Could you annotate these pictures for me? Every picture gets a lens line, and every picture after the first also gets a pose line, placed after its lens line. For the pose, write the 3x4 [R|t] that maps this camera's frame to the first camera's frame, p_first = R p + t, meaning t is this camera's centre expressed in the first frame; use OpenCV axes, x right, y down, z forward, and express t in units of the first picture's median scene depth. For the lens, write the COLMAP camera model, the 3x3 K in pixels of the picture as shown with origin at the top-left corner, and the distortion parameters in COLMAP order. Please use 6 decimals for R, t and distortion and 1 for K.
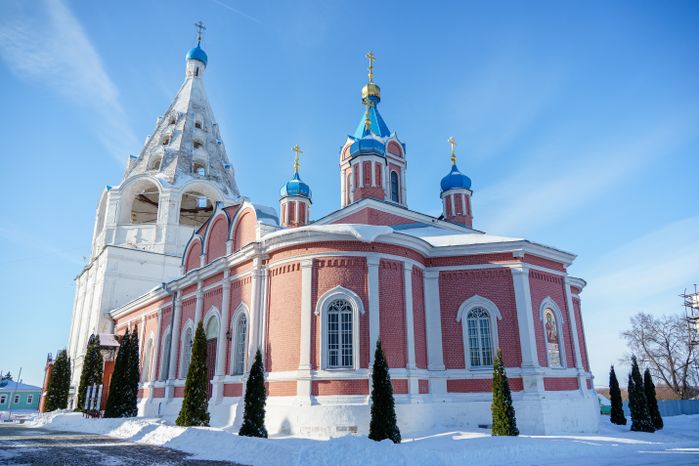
lens RADIAL K [[482.8, 0, 365.3], [0, 482.8, 241.0], [0, 0, 1]] dist [0.000048, 0.000191]
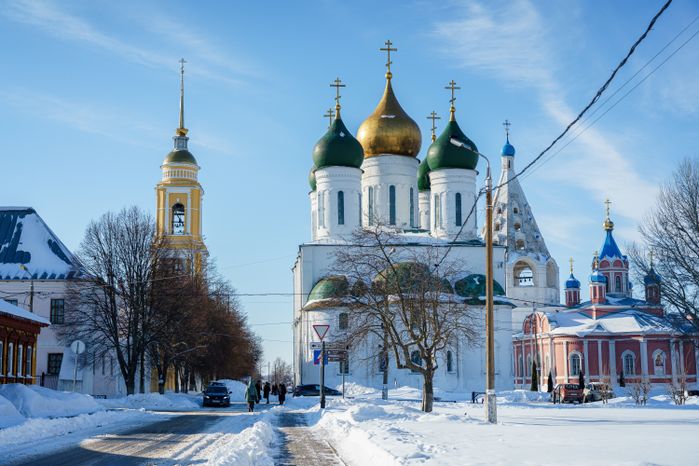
lens RADIAL K [[973.9, 0, 350.4], [0, 973.9, 232.5], [0, 0, 1]] dist [0.029123, 0.000000]
pose [[0.874710, -0.063502, -0.480468, 1.561868], [0.137110, 0.983303, 0.119652, -1.430868], [0.464848, -0.170538, 0.868812, -4.480921]]
